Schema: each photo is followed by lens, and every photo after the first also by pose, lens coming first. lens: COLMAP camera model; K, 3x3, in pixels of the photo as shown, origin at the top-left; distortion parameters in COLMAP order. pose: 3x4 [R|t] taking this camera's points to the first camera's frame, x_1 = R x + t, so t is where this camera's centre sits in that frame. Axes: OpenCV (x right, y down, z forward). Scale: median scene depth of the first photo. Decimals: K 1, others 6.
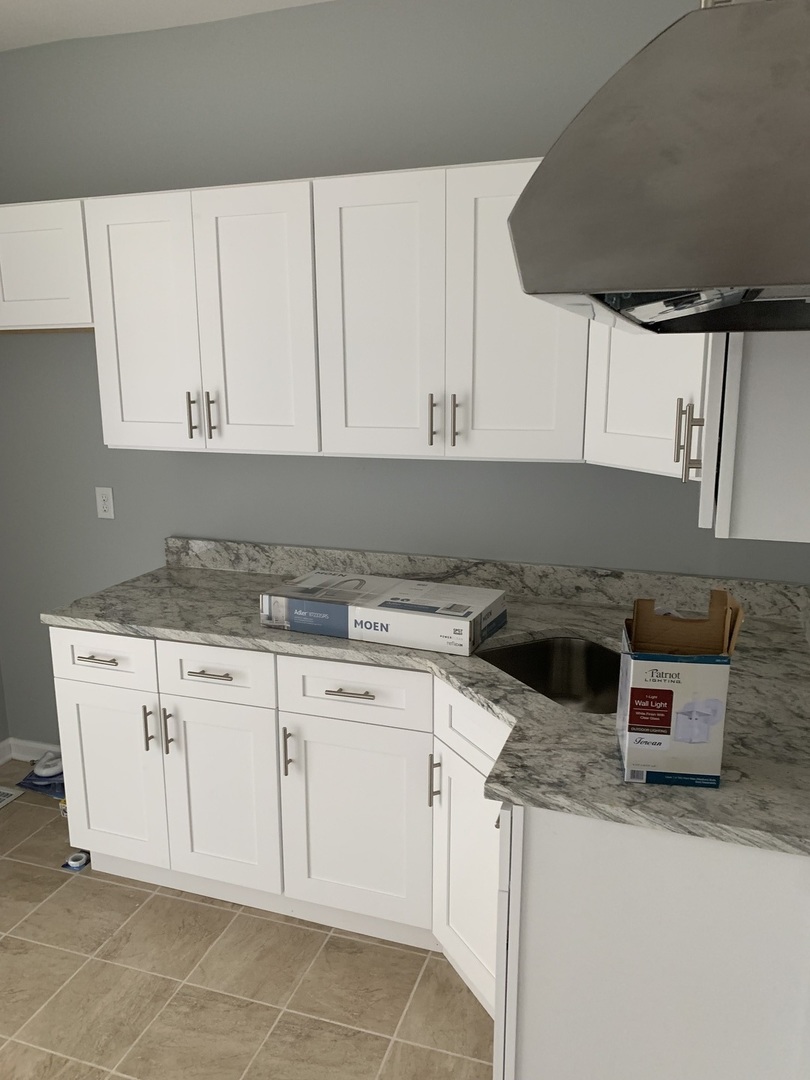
lens RADIAL K [[824.3, 0, 407.2], [0, 824.3, 538.7], [0, 0, 1]] dist [0.023863, -0.023013]
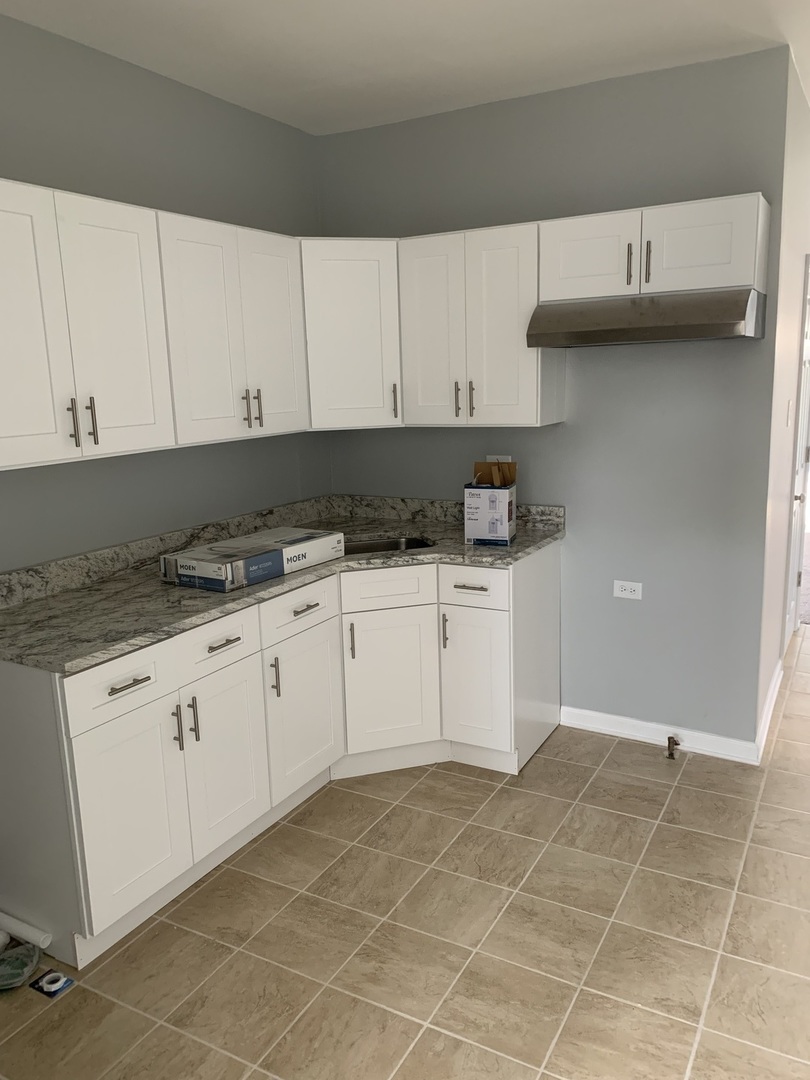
lens RADIAL K [[824.3, 0, 407.1], [0, 824.3, 539.8], [0, 0, 1]] dist [0.023863, -0.023013]
pose [[0.179566, -0.194024, 0.964423, -1.140738], [0.232651, 0.960923, 0.150002, -0.073771], [-0.955840, 0.197439, 0.217689, 0.453456]]
